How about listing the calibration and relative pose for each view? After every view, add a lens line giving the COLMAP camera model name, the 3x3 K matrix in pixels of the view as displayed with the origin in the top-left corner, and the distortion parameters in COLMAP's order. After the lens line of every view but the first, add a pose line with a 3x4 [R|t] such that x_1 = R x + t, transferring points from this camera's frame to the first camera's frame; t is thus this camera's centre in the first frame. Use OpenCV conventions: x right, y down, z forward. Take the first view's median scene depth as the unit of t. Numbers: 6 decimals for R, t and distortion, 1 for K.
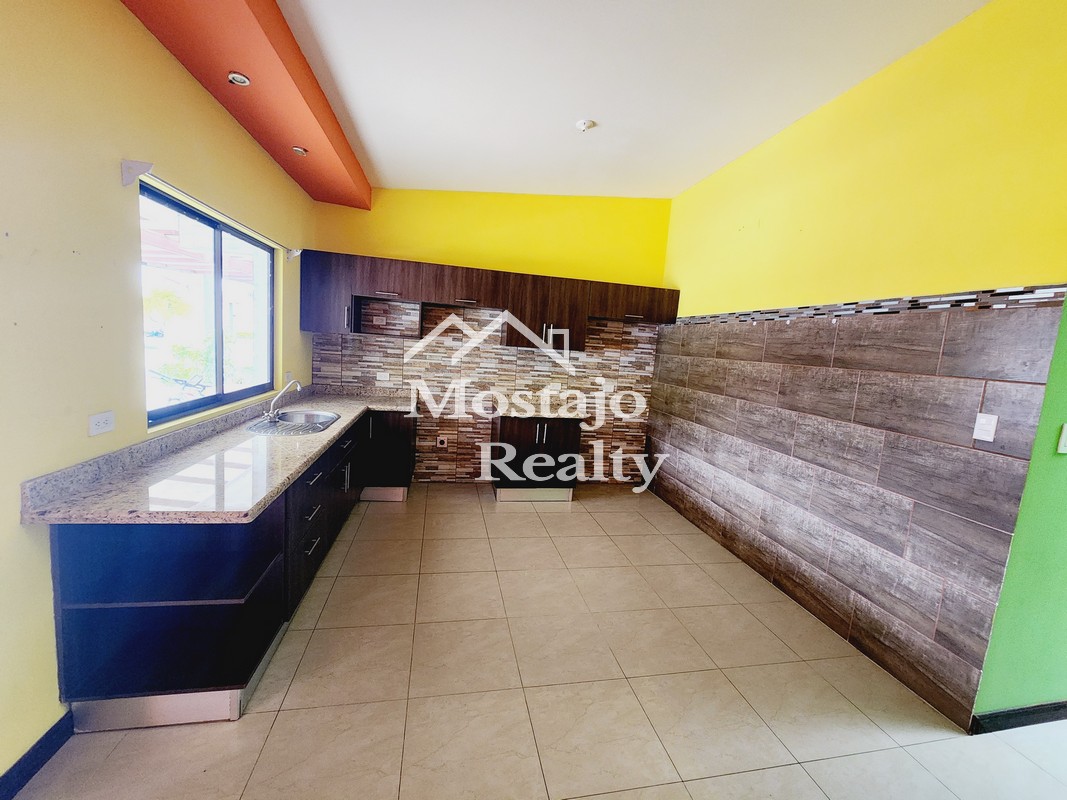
lens RADIAL K [[436.1, 0, 531.5], [0, 436.1, 397.9], [0, 0, 1]] dist [-0.001150, -0.001456]
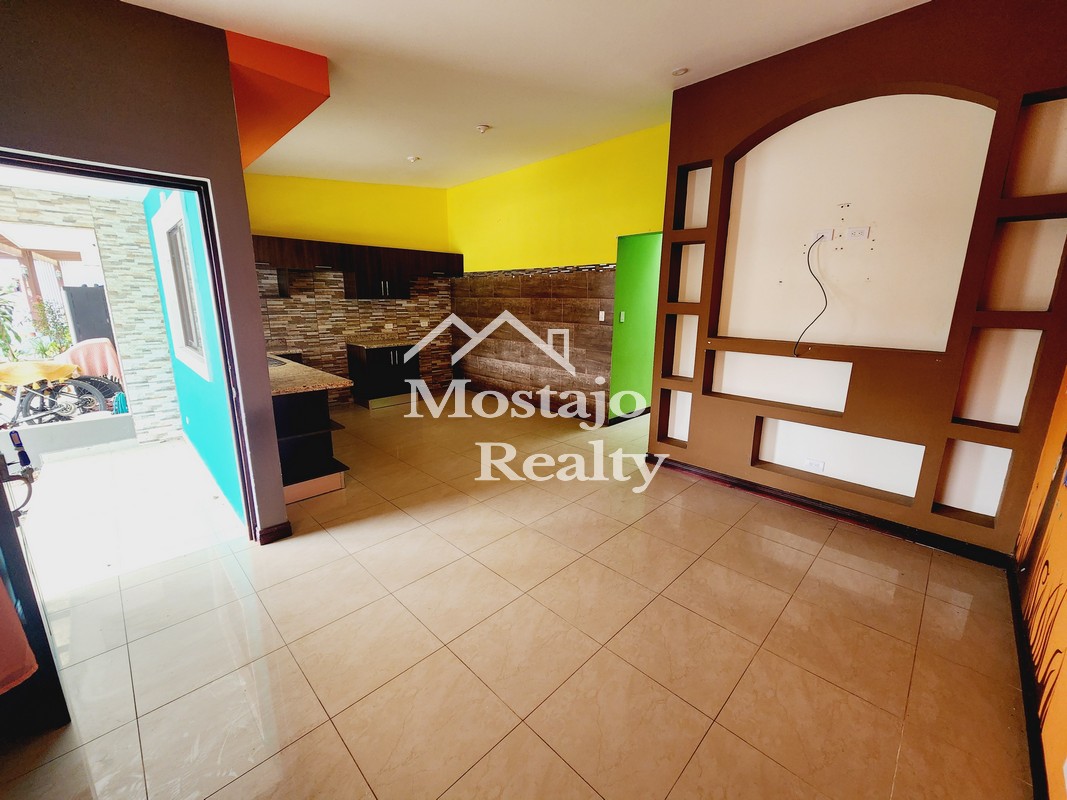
lens RADIAL K [[436.1, 0, 534.0], [0, 436.1, 399.3], [0, 0, 1]] dist [-0.001150, -0.001456]
pose [[0.831767, -0.190379, 0.521459, -0.445249], [0.121774, 0.979049, 0.163202, 0.042816], [-0.541604, -0.072246, 0.837523, -0.585636]]
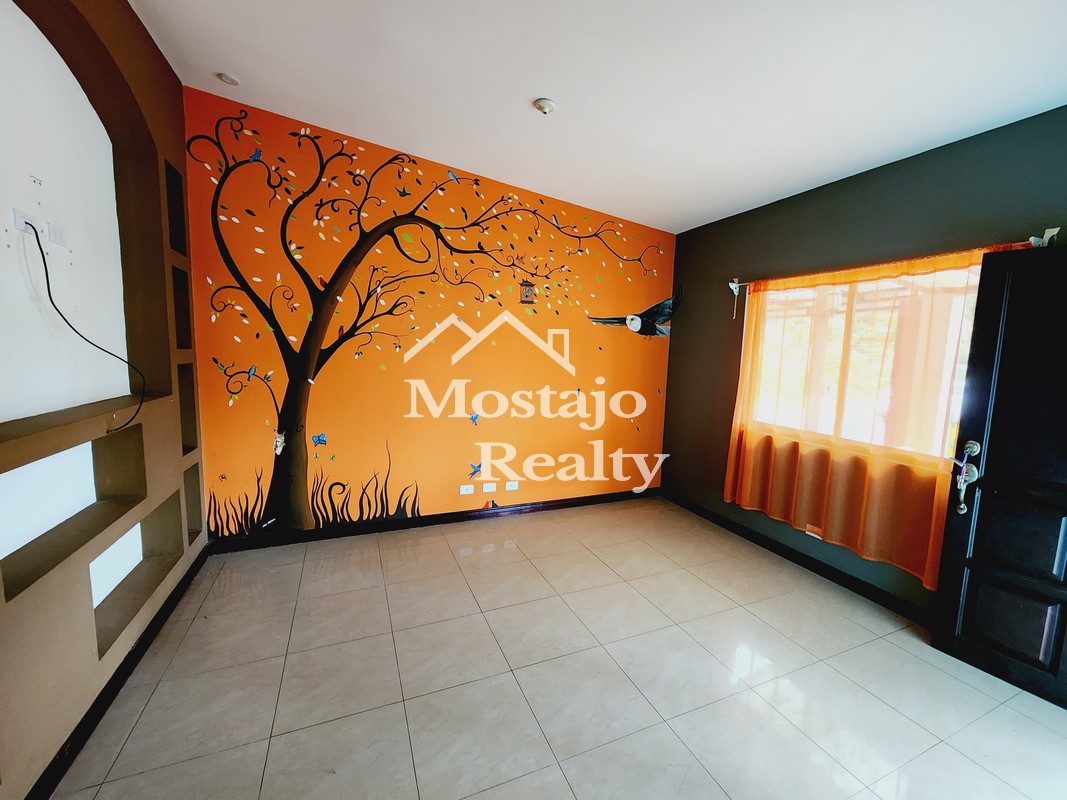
lens RADIAL K [[436.1, 0, 531.7], [0, 436.1, 409.6], [0, 0, 1]] dist [-0.001150, -0.001456]
pose [[-0.974644, -0.075798, -0.210533, 0.082591], [-0.126699, 0.962464, 0.240023, -0.047394], [0.184437, 0.260611, -0.947663, 0.431147]]
